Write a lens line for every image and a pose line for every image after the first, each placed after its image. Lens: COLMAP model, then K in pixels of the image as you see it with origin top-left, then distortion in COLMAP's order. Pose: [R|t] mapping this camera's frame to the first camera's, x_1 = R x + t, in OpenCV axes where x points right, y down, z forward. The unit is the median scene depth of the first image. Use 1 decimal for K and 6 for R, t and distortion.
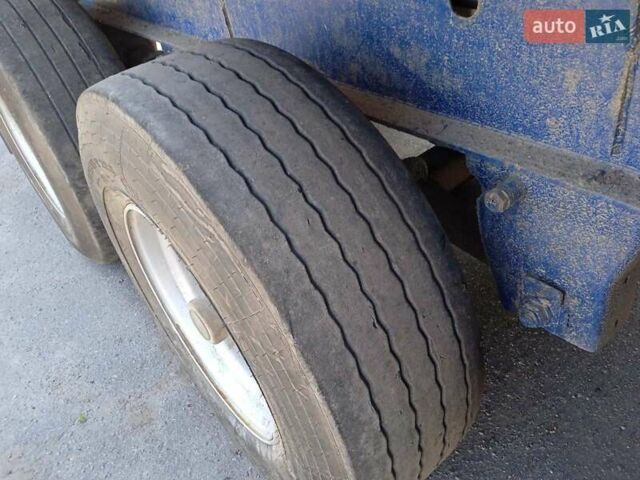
lens RADIAL K [[537.8, 0, 320.0], [0, 537.8, 240.0], [0, 0, 1]] dist [0.145150, -0.245139]
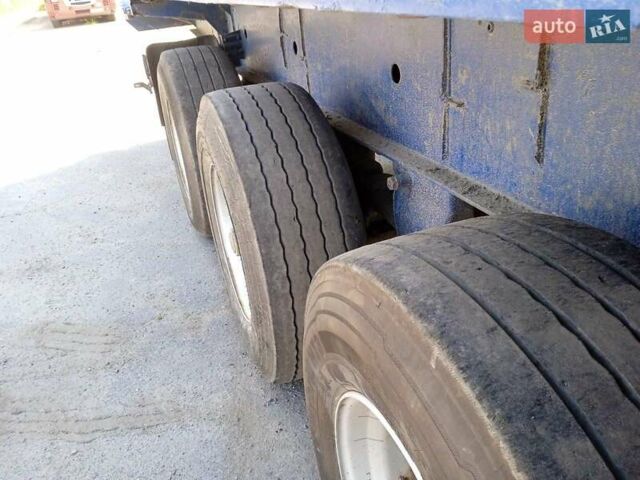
lens RADIAL K [[537.8, 0, 320.0], [0, 537.8, 240.0], [0, 0, 1]] dist [0.145150, -0.245139]
pose [[0.946355, 0.202281, -0.251981, 0.663850], [-0.239729, 0.962396, -0.127765, 0.437762], [0.216661, 0.181318, 0.959261, -0.786219]]
